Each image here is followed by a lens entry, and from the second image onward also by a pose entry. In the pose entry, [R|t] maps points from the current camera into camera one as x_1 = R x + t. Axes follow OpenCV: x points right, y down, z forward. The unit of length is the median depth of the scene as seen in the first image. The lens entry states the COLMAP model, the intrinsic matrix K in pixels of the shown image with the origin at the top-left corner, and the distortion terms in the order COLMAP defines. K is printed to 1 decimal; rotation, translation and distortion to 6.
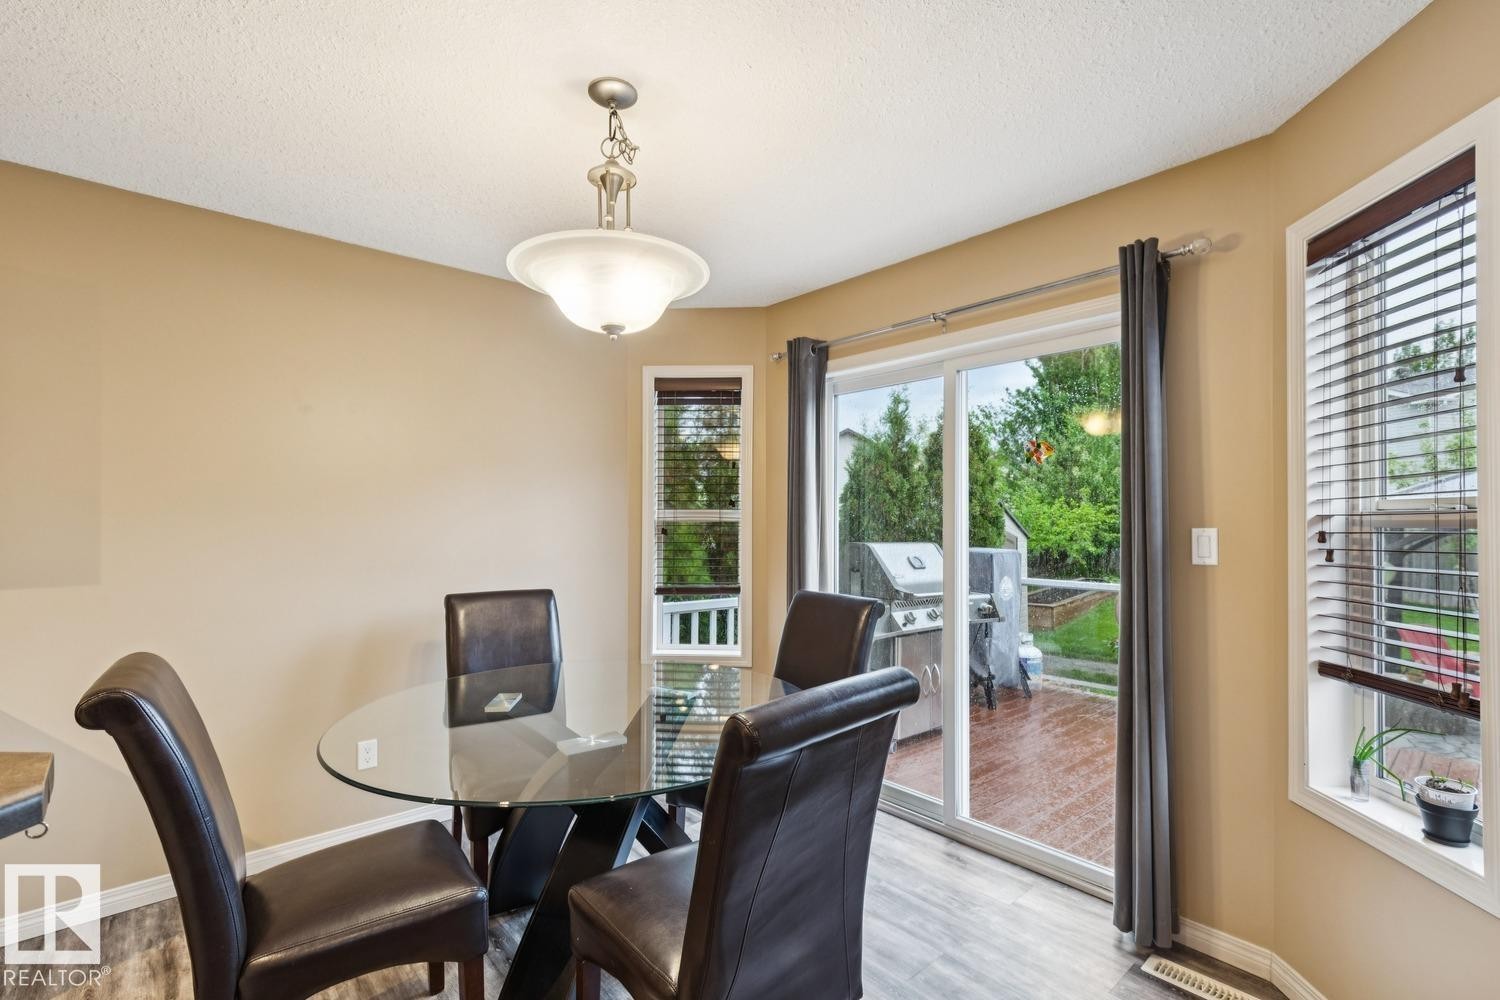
lens RADIAL K [[685.3, 0, 743.6], [0, 685.3, 504.0], [0, 0, 1]] dist [0.014818, -0.000290]
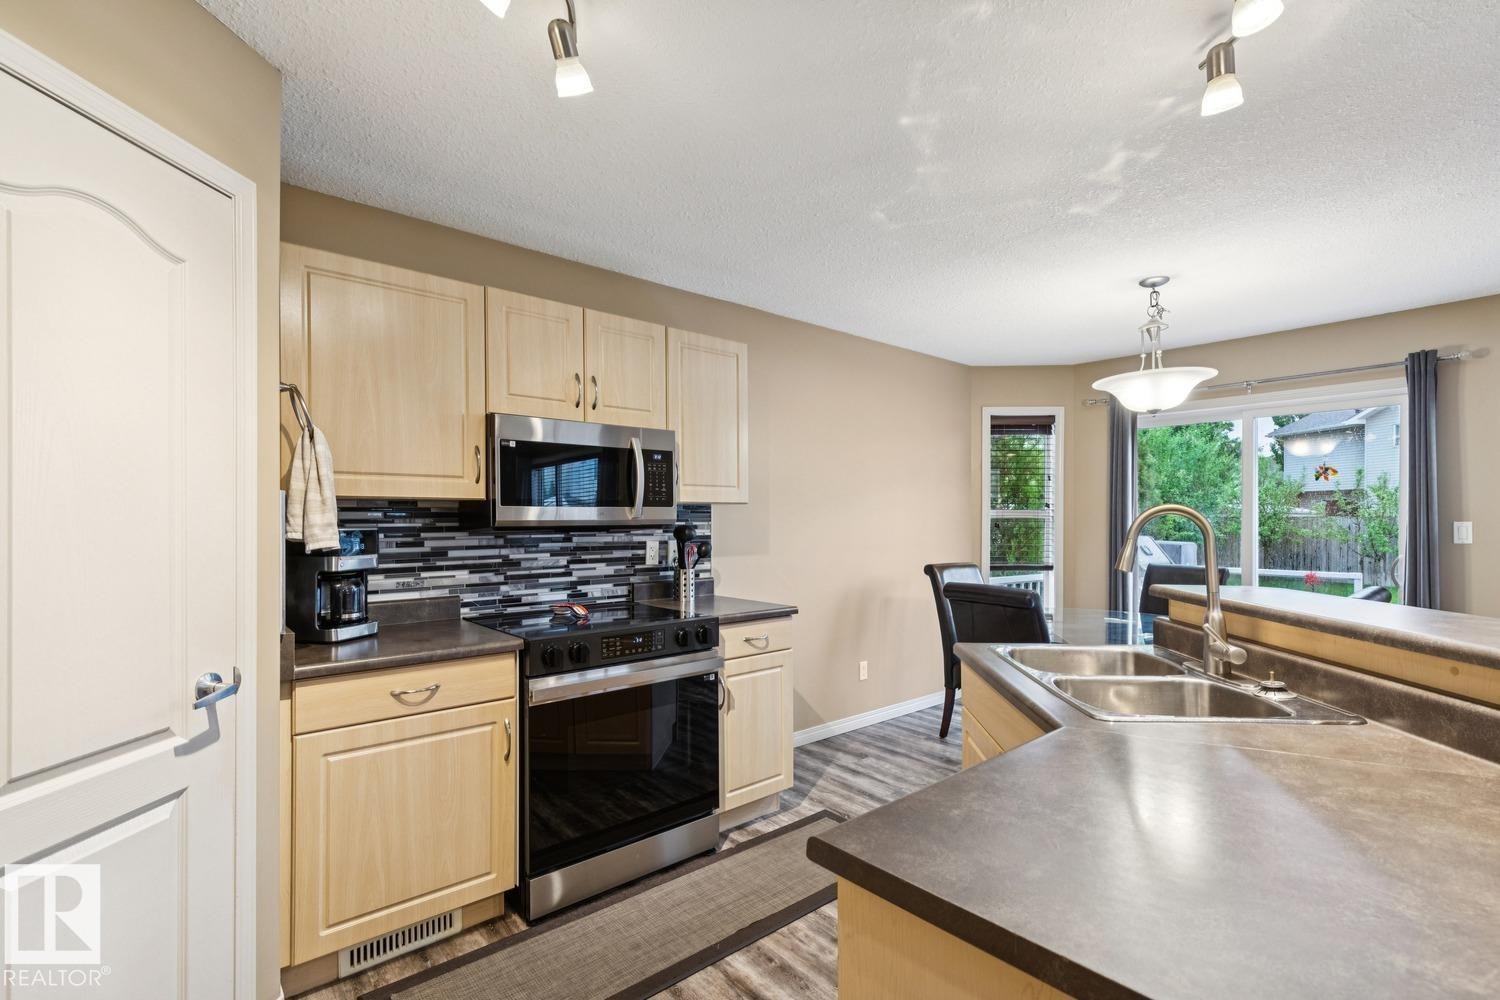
lens RADIAL K [[662.8, 0, 767.0], [0, 662.8, 509.7], [0, 0, 1]] dist [-0.000848, 0.000519]
pose [[0.999967, -0.003241, -0.007503, -0.876970], [0.003355, 0.999879, 0.015161, -0.021689], [0.007453, -0.015185, 0.999857, -0.541214]]
